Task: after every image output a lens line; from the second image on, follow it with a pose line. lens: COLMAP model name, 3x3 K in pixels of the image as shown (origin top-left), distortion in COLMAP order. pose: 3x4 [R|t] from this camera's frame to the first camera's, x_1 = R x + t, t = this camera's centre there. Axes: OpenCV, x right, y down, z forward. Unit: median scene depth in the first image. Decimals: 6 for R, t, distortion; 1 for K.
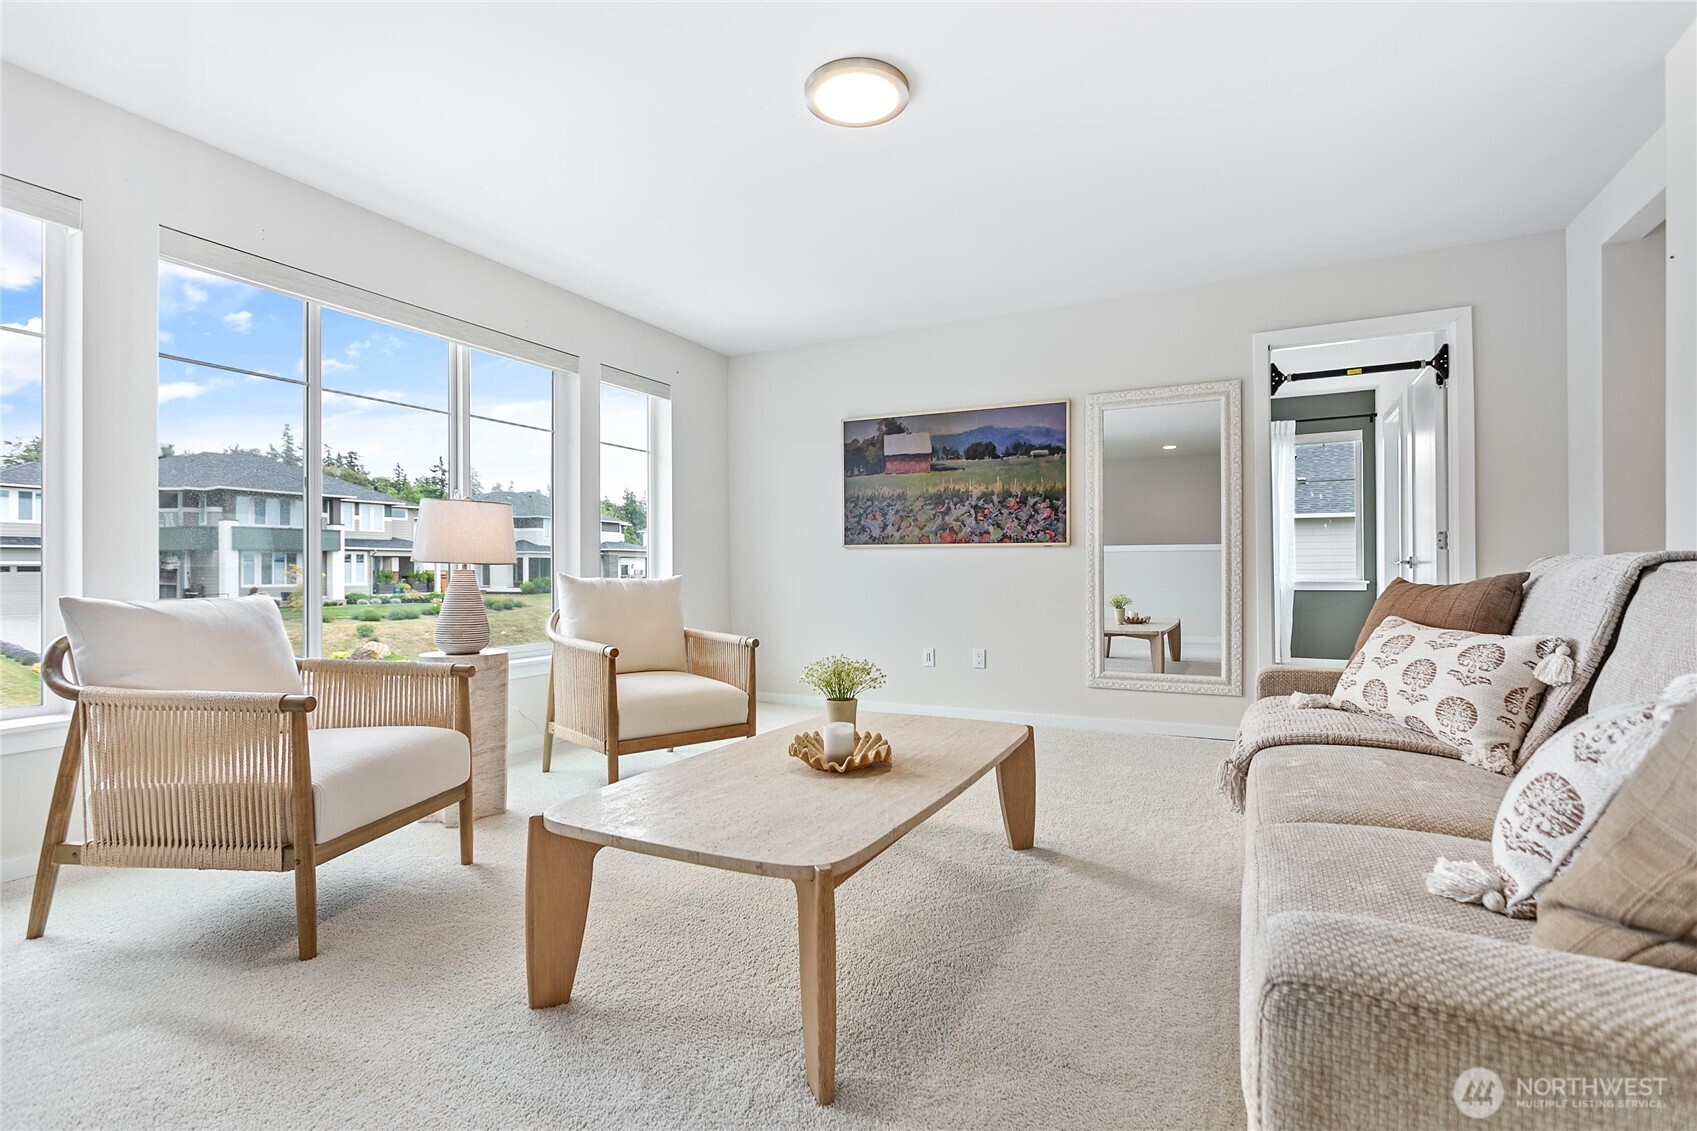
lens RADIAL K [[810.1, 0, 849.8], [0, 810.1, 573.1], [0, 0, 1]] dist [0.004291, 0.001276]
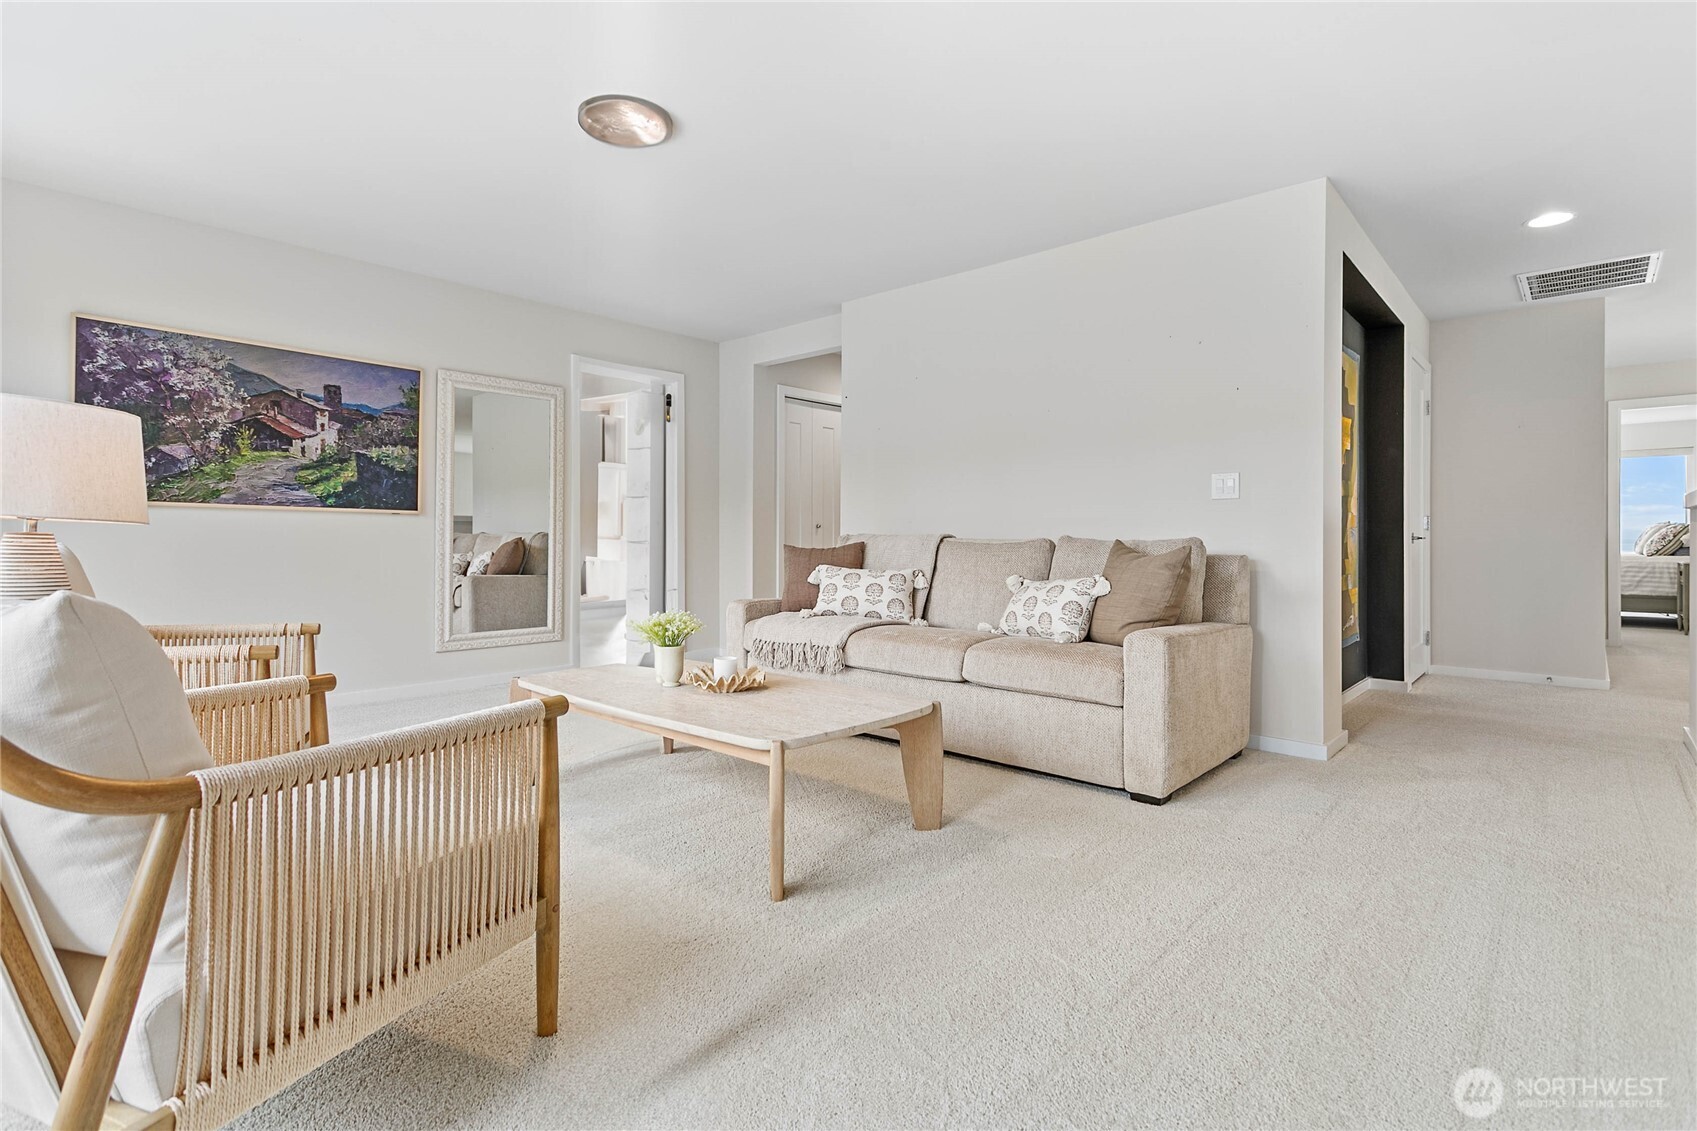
lens RADIAL K [[810.1, 0, 851.0], [0, 810.1, 550.1], [0, 0, 1]] dist [0.004291, 0.001276]
pose [[0.265728, -0.005316, 0.964034, -1.119415], [-0.001162, 0.999982, 0.005835, 0.008328], [-0.964047, -0.002671, 0.265717, 0.434686]]
